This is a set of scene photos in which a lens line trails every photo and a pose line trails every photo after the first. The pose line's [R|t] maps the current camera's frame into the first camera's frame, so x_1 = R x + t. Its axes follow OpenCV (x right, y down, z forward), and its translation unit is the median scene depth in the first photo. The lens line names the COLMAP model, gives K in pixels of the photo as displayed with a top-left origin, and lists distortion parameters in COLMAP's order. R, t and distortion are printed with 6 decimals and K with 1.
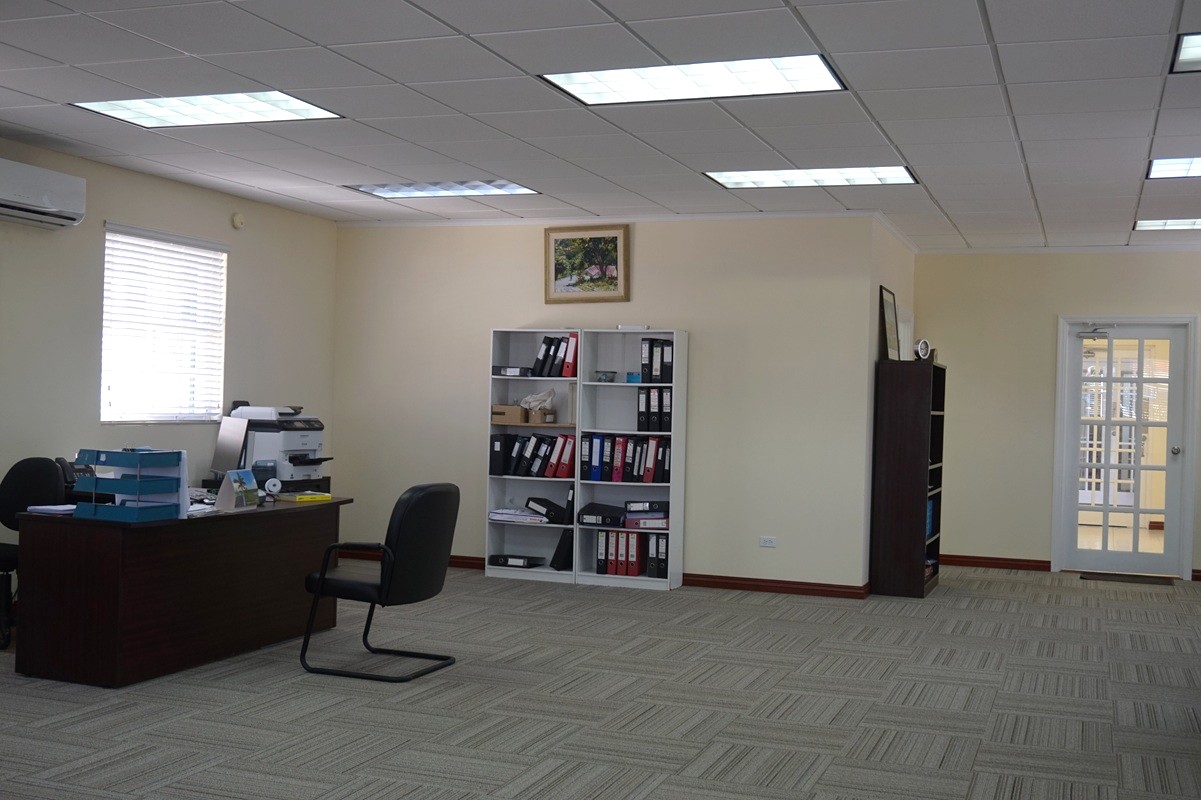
lens RADIAL K [[1306.8, 0, 600.5], [0, 1306.8, 400.0], [0, 0, 1]] dist [0.006551, 0.002349]
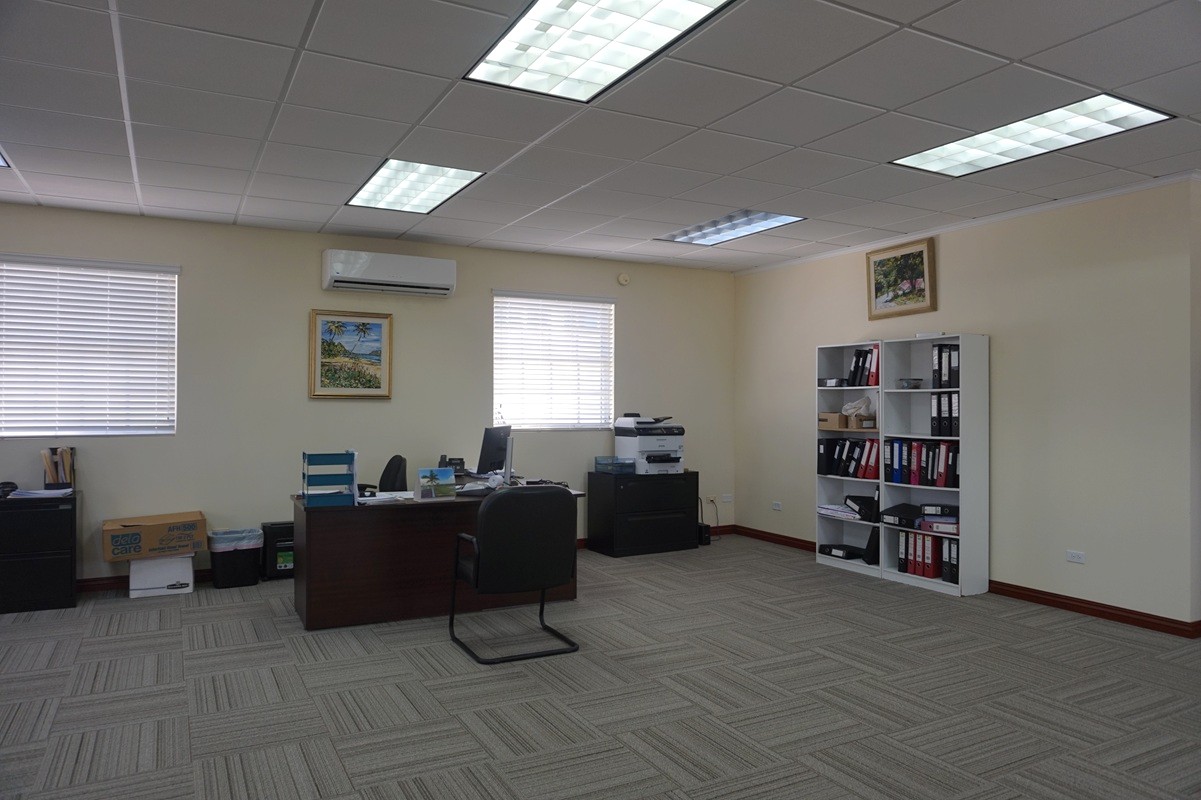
lens RADIAL K [[821.0, 0, 600.5], [0, 821.0, 400.0], [0, 0, 1]] dist [-0.005097, 0.001036]
pose [[0.757793, -0.028210, -0.651885, 0.249465], [0.017715, 0.999586, -0.022663, 0.005667], [0.652254, 0.005626, 0.757979, 0.342354]]
